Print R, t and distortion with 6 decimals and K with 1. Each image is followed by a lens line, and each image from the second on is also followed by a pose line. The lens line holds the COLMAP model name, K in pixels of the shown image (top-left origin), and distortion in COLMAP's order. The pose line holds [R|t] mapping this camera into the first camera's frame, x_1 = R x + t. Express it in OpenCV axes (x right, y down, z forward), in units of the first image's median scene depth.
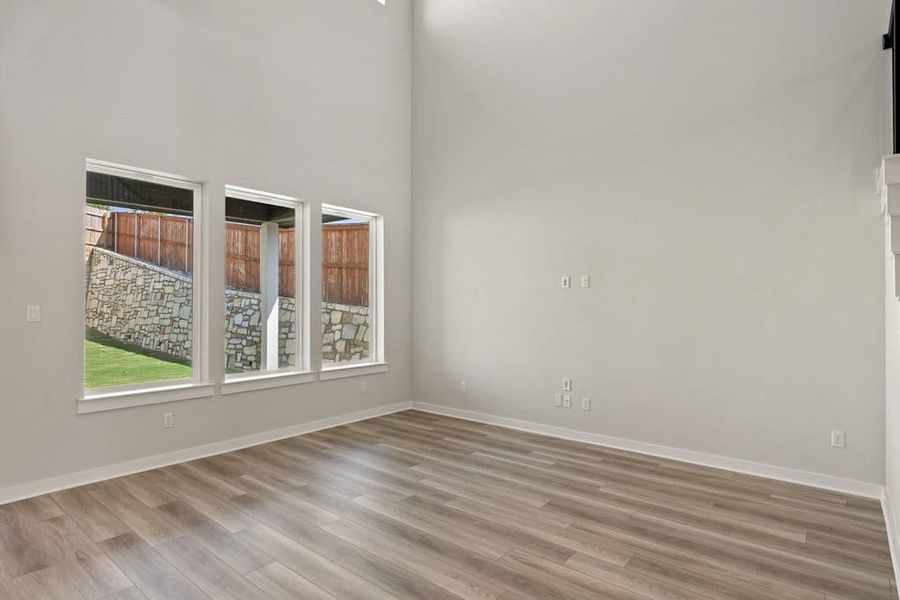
lens RADIAL K [[489.9, 0, 453.5], [0, 489.9, 300.4], [0, 0, 1]] dist [0.001311, 0.000417]
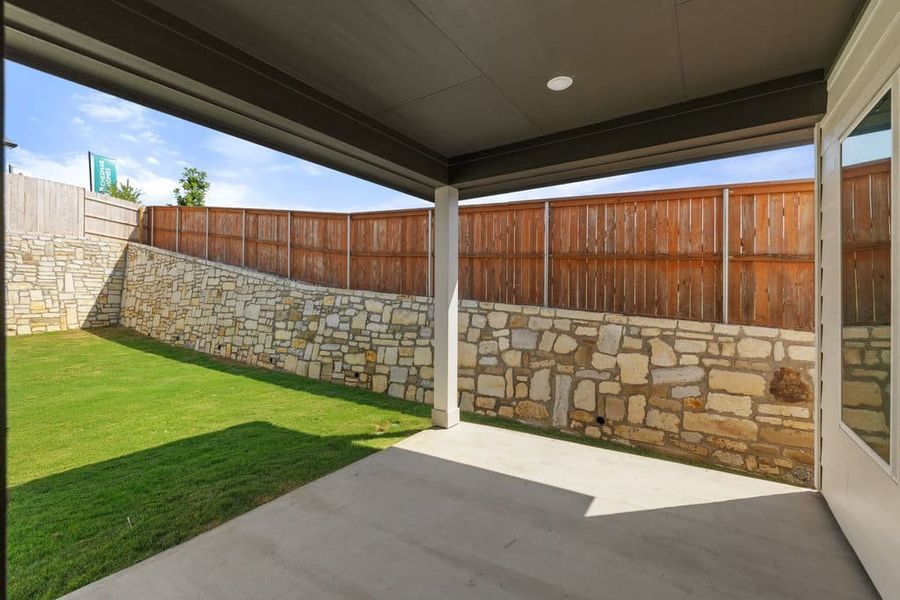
lens RADIAL K [[388.0, 0, 454.2], [0, 388.0, 294.0], [0, 0, 1]] dist [0.002832, 0.000959]
pose [[0.995445, -0.006325, 0.095128, -0.589524], [0.006376, 0.999980, -0.000237, -0.011825], [-0.095125, 0.000843, 0.995465, 0.630845]]
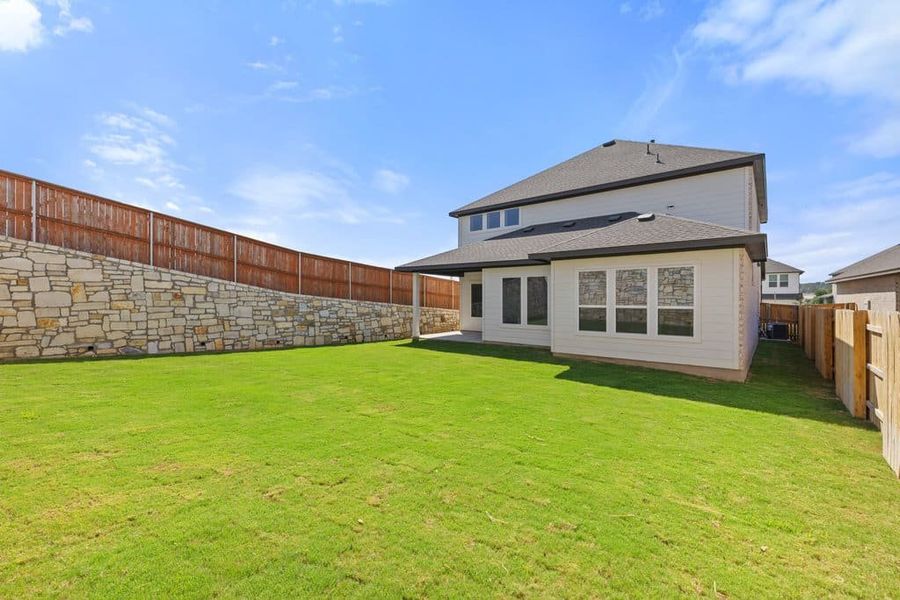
lens RADIAL K [[388.0, 0, 449.2], [0, 388.0, 301.5], [0, 0, 1]] dist [0.002832, 0.000959]
pose [[-0.005859, -0.004097, 0.999974, -3.449354], [-0.012103, 0.999919, 0.004026, -0.022638], [-0.999910, -0.012079, -0.005908, 1.195720]]
